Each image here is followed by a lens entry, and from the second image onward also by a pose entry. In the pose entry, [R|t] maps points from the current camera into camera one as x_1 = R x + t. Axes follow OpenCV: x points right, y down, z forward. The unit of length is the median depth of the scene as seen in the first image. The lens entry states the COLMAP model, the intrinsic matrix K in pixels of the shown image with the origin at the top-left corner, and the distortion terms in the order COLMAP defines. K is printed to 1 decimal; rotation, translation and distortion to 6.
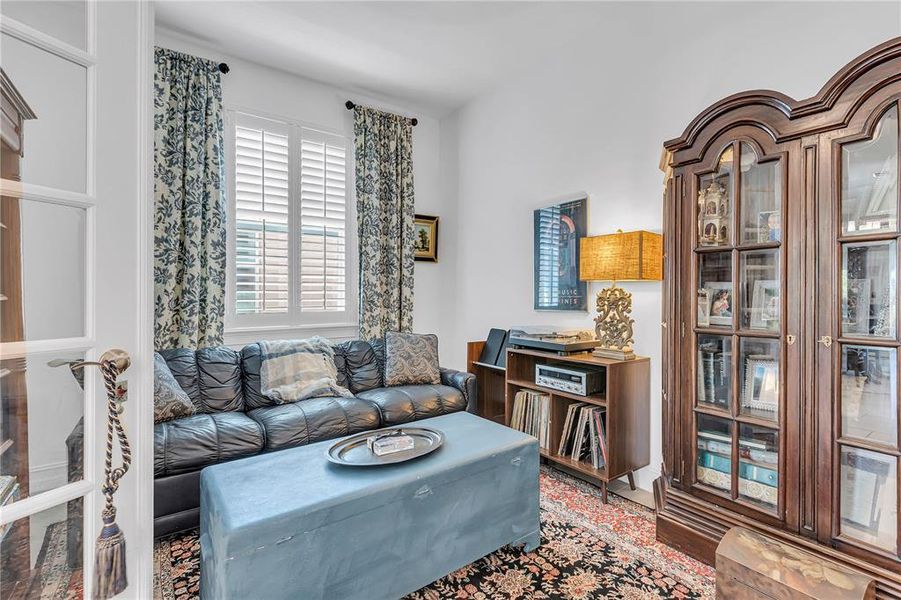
lens RADIAL K [[409.6, 0, 451.4], [0, 409.6, 292.7], [0, 0, 1]] dist [0.002393, 0.001200]
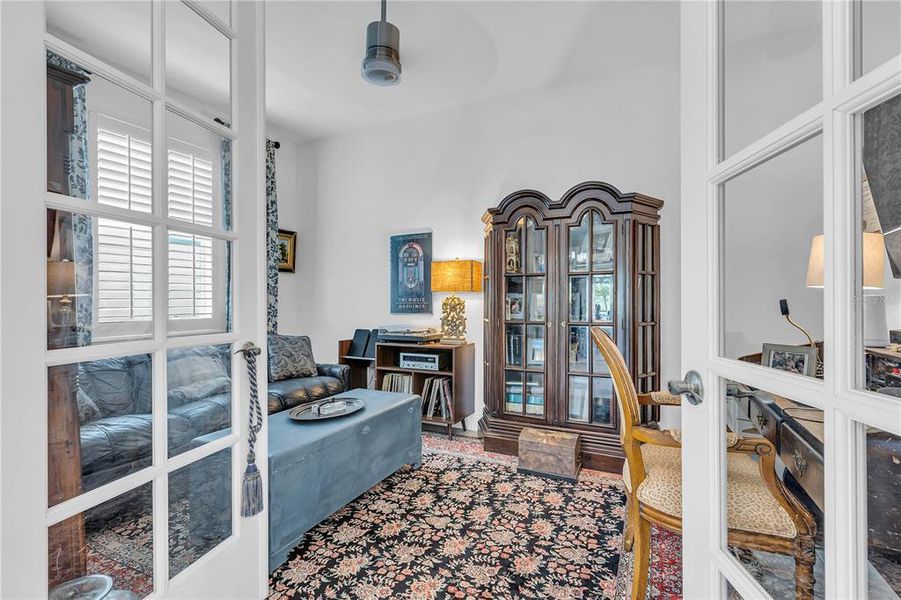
lens RADIAL K [[409.6, 0, 450.0], [0, 409.6, 302.7], [0, 0, 1]] dist [0.002393, 0.001200]
pose [[0.886981, -0.004929, 0.461780, -0.340325], [0.001359, 0.999967, 0.008062, -0.003244], [-0.461805, -0.006523, 0.886958, -0.349809]]
